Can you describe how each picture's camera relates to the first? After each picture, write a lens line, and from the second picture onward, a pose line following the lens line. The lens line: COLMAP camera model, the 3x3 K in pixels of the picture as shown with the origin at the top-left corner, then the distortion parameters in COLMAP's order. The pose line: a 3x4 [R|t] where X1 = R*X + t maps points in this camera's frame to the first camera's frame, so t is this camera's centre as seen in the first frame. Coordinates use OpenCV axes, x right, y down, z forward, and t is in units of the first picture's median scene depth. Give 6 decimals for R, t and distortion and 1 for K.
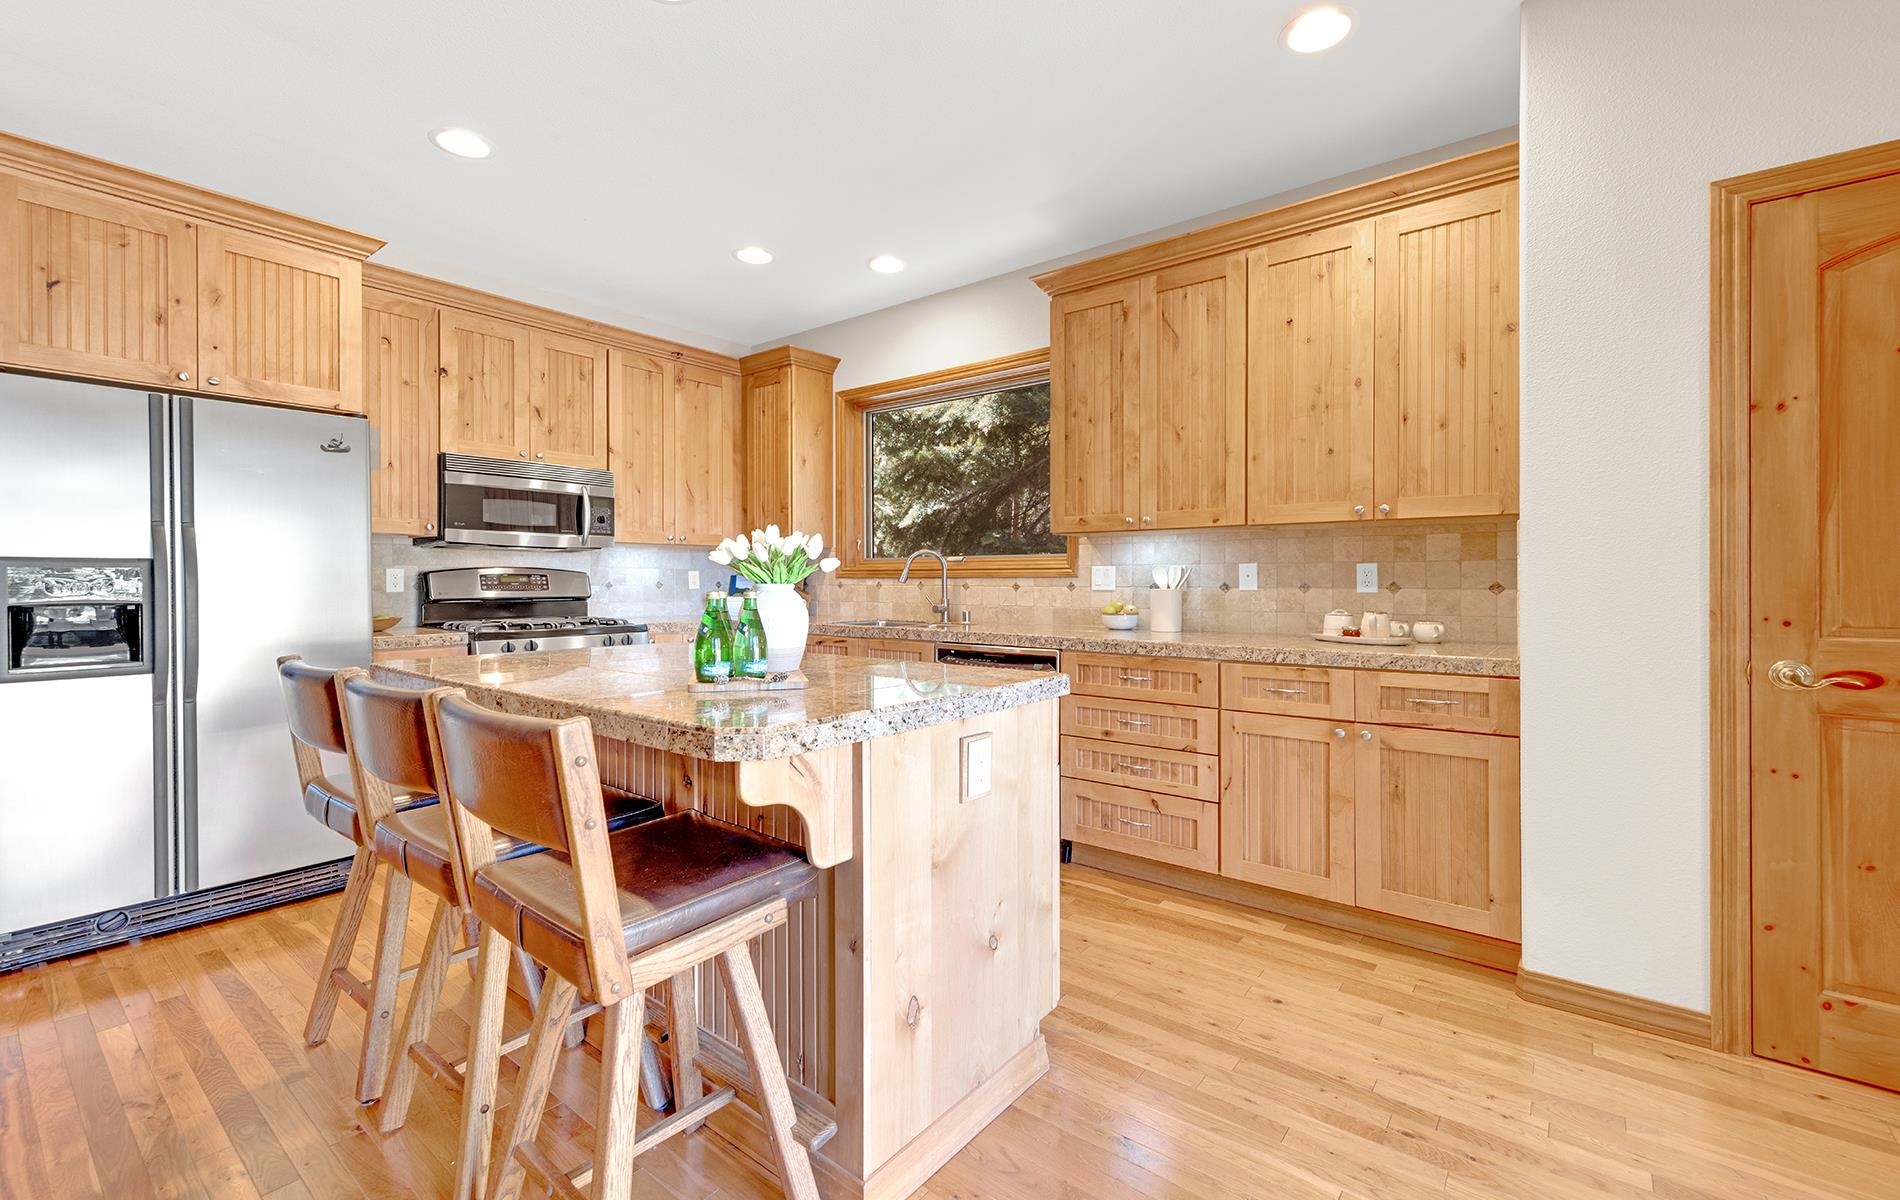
lens RADIAL K [[795.1, 0, 950.0], [0, 795.1, 600.0], [0, 0, 1]] dist [0.000665, -0.000004]
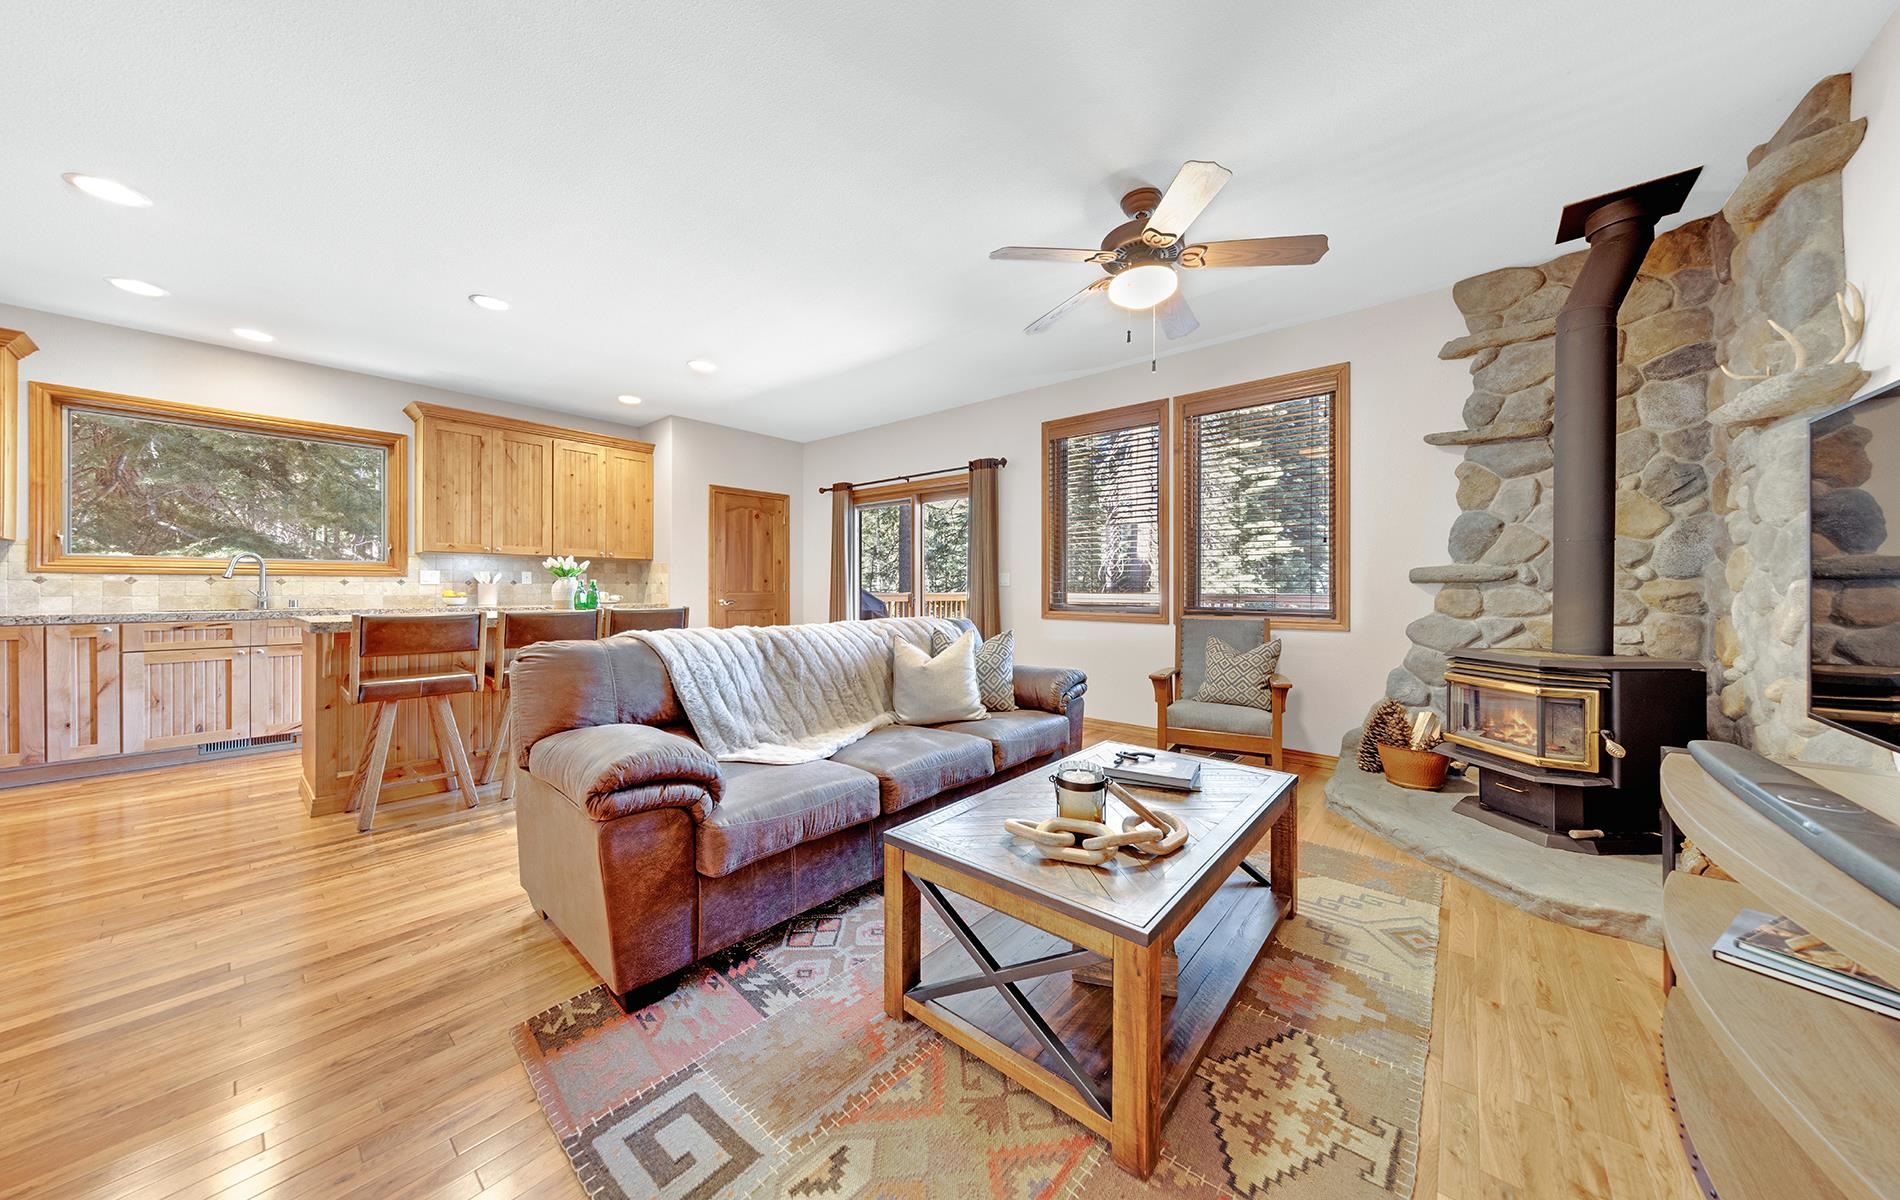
lens RADIAL K [[615.0, 0, 942.0], [0, 615.0, 580.4], [0, 0, 1]] dist [0.001254, 0.000141]
pose [[0.053421, 0.014074, 0.998473, -0.980392], [0.025103, 0.999566, -0.015432, 0.024903], [-0.998256, 0.025889, 0.053045, -0.166725]]
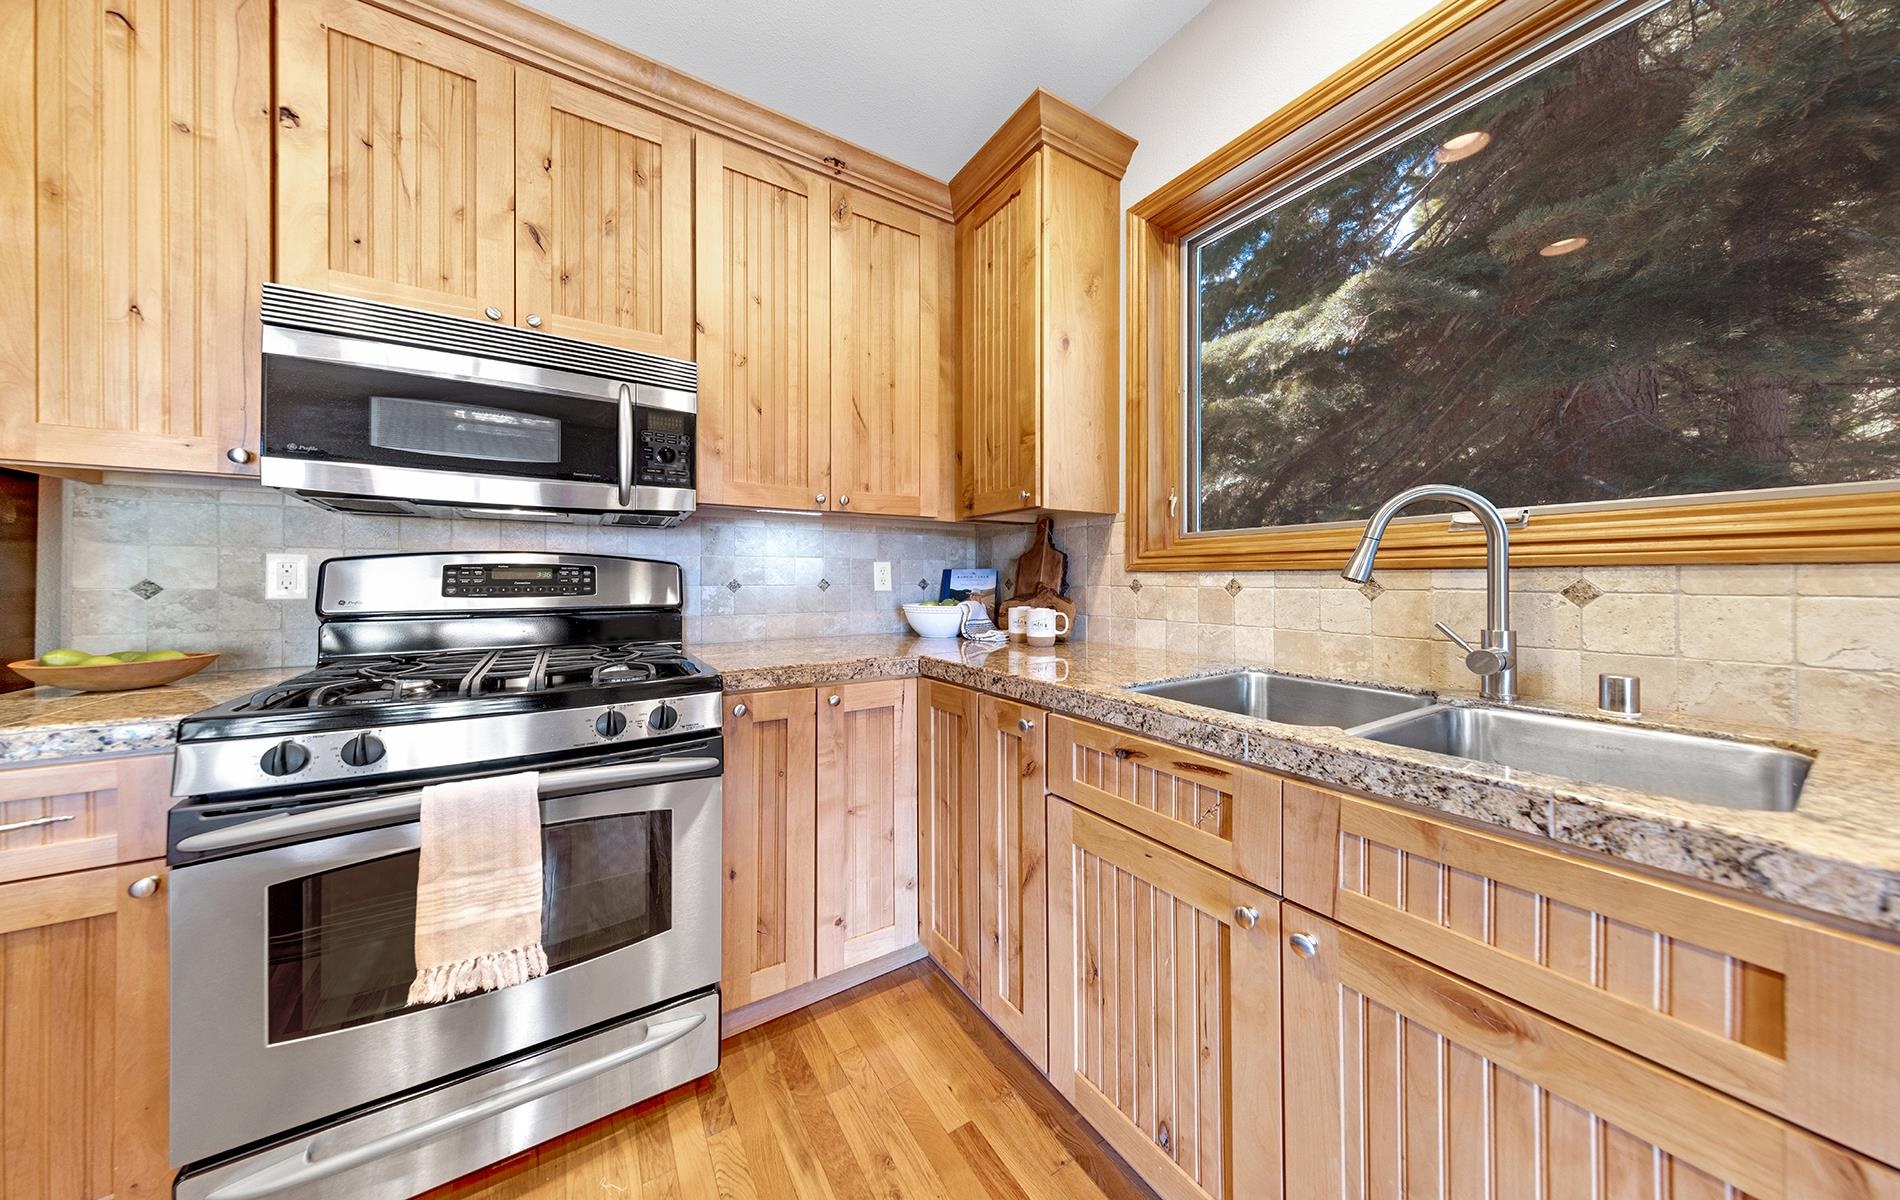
lens RADIAL K [[615.0, 0, 942.0], [0, 615.0, 580.4], [0, 0, 1]] dist [0.001254, 0.000141]
pose [[0.941585, 0.000778, -0.336774, -0.144092], [-0.008739, 0.999717, -0.022123, -0.015050], [0.336661, 0.023773, 0.941326, 0.696498]]
